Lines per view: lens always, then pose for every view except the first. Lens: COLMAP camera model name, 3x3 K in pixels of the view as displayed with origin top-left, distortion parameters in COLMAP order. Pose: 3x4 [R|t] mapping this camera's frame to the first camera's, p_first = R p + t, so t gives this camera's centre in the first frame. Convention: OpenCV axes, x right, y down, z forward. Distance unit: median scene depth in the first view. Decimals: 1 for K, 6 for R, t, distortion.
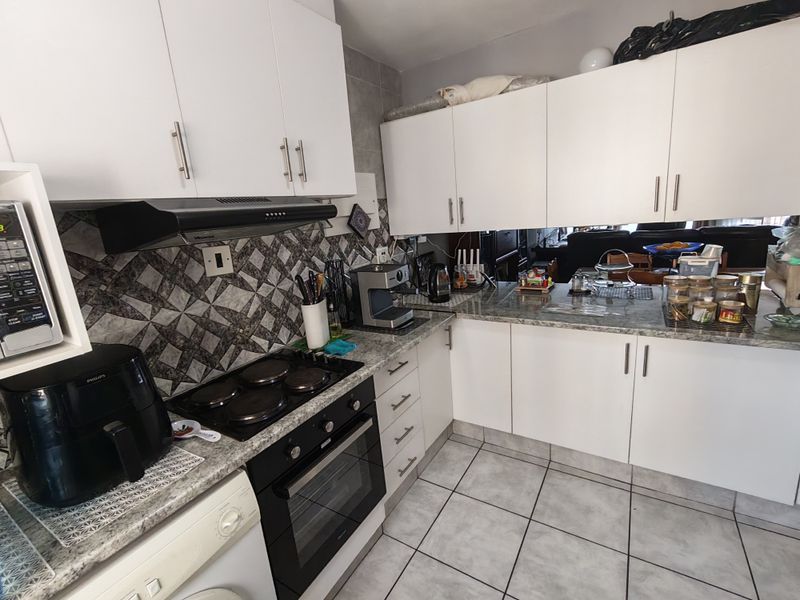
lens RADIAL K [[370.3, 0, 400.0], [0, 370.3, 300.0], [0, 0, 1]] dist [-0.000830, -0.000896]
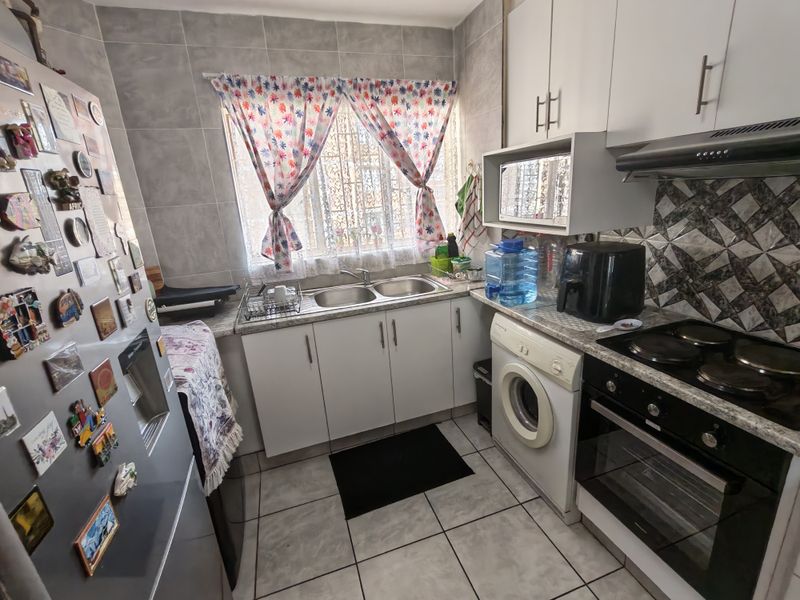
lens RADIAL K [[367.5, 0, 399.1], [0, 367.5, 296.8], [0, 0, 1]] dist [0.000413, -0.000331]
pose [[-0.625837, 0.338111, -0.702858, 0.573500], [-0.063380, 0.876126, 0.477897, -0.218054], [0.777375, 0.343633, -0.526883, 0.730776]]
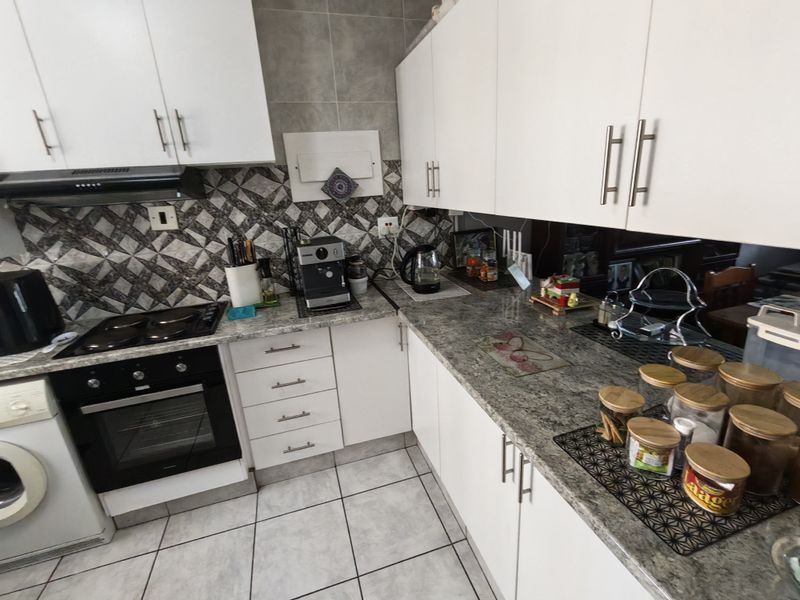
lens RADIAL K [[370.3, 0, 400.0], [0, 370.3, 300.0], [0, 0, 1]] dist [-0.000830, -0.000896]
pose [[0.762194, 0.235381, -0.603039, 0.867917], [-0.157411, 0.970982, 0.180043, -0.179137], [0.627919, -0.042302, 0.777128, 0.509447]]
